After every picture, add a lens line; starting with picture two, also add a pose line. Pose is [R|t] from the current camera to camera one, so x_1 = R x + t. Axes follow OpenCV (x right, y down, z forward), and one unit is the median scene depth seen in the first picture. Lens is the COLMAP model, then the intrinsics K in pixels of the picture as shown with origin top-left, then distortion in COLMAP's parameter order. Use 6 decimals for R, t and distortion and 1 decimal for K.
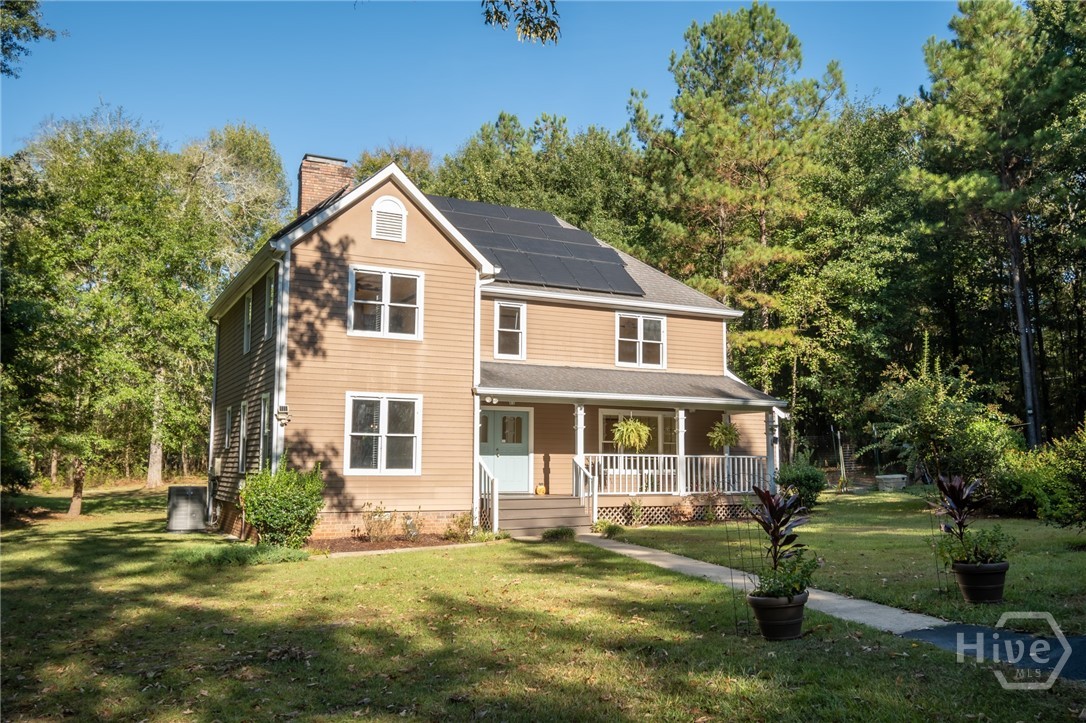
lens RADIAL K [[900.3, 0, 543.5], [0, 900.3, 362.0], [0, 0, 1]] dist [-0.000340, -0.000259]
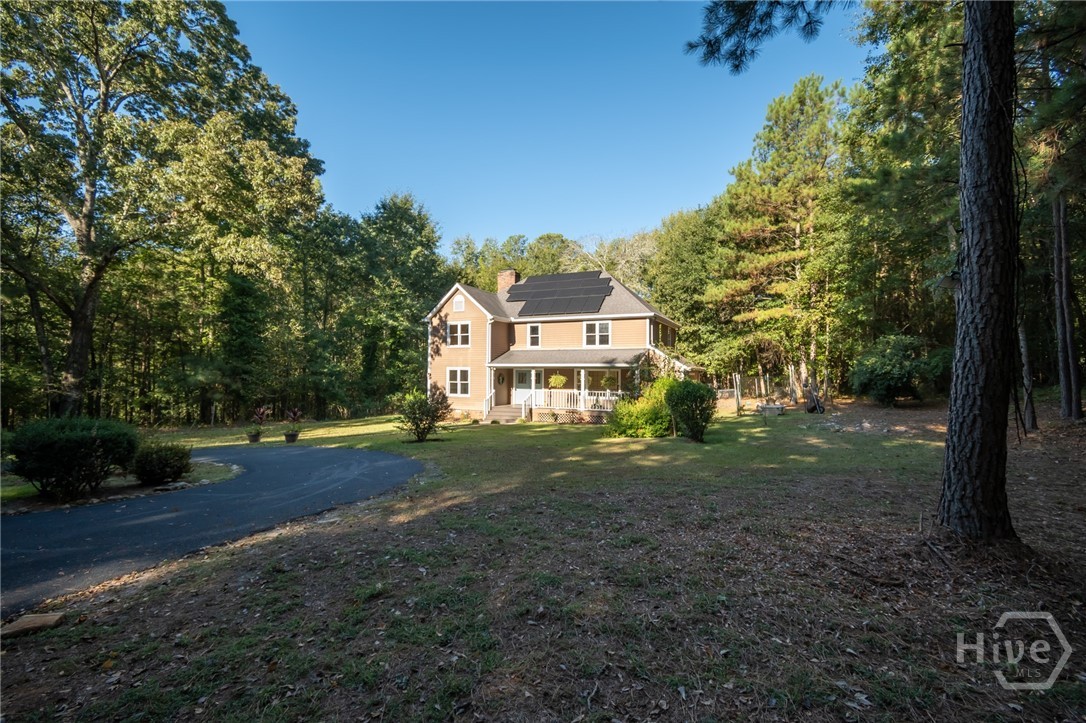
lens RADIAL K [[476.4, 0, 542.8], [0, 476.4, 360.5], [0, 0, 1]] dist [0.009917, -0.000828]
pose [[0.611823, -0.029143, -0.790457, 0.968088], [0.085043, 0.995952, 0.029105, -0.006242], [0.786410, -0.085030, 0.611825, 0.255943]]
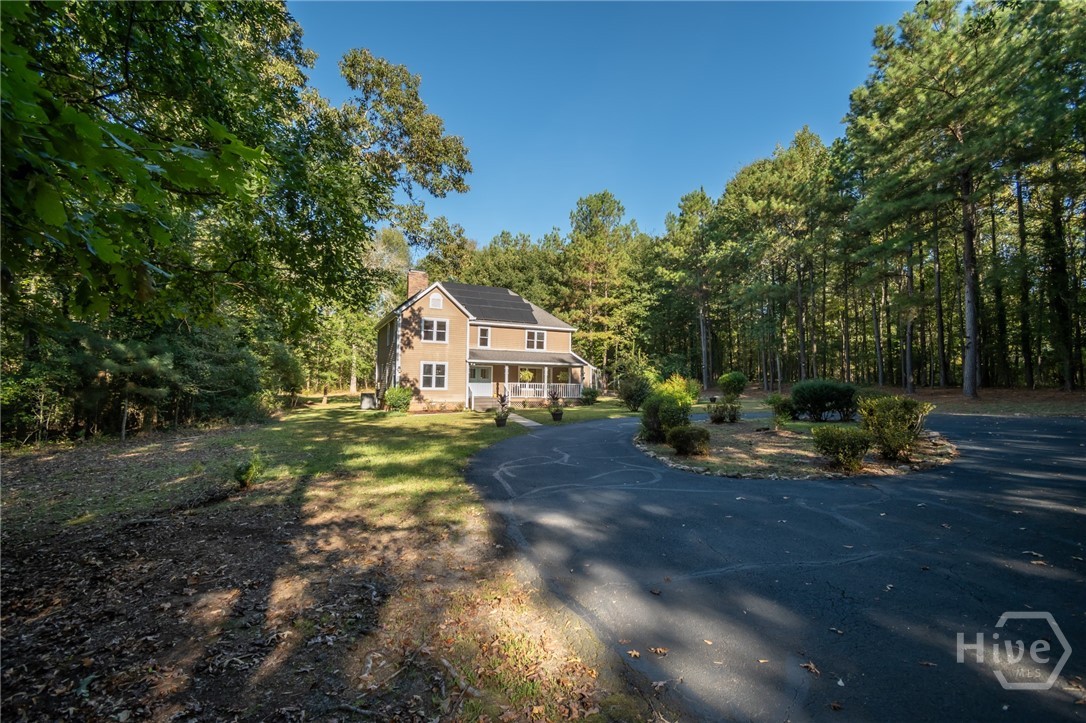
lens RADIAL K [[476.4, 0, 545.1], [0, 476.4, 360.7], [0, 0, 1]] dist [0.009917, -0.000828]
pose [[0.999799, 0.009073, -0.017893, 0.176139], [-0.007933, 0.997997, 0.062763, -0.056753], [0.018427, -0.062608, 0.997868, -0.447433]]
